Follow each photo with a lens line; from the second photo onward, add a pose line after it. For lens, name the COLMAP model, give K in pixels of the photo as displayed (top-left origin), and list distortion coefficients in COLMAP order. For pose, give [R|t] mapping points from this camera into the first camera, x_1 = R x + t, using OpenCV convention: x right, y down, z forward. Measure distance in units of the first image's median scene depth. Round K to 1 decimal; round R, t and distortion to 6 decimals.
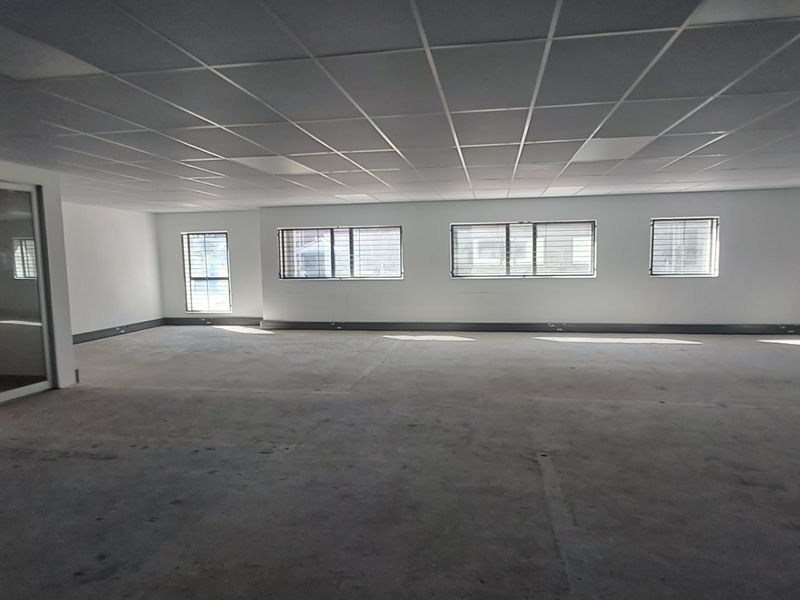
lens RADIAL K [[521.9, 0, 400.0], [0, 521.9, 300.0], [0, 0, 1]] dist [-0.001583, 0.004744]
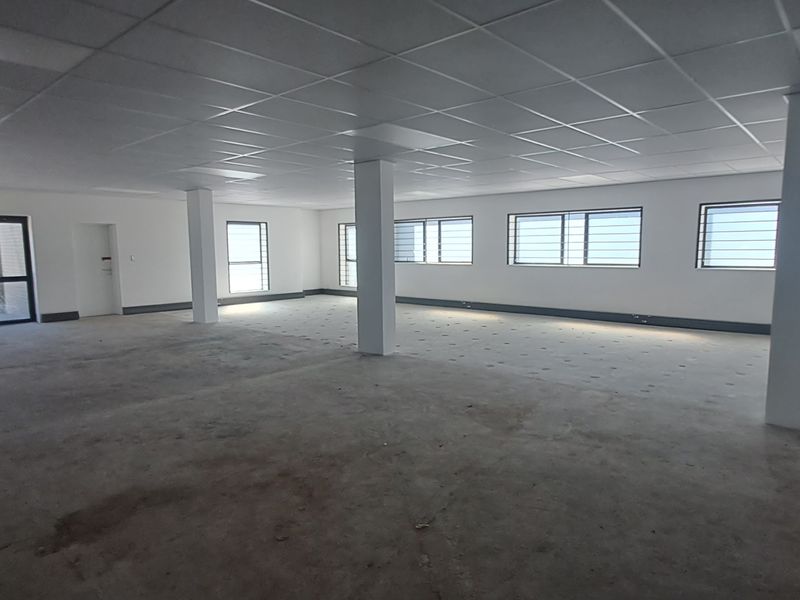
lens RADIAL K [[520.6, 0, 400.0], [0, 520.6, 300.0], [0, 0, 1]] dist [0.183705, 0.000823]
pose [[0.850610, 0.066189, -0.521615, 0.453538], [-0.052466, 0.997779, 0.041053, -0.003562], [0.523174, -0.007553, 0.852193, -0.047444]]
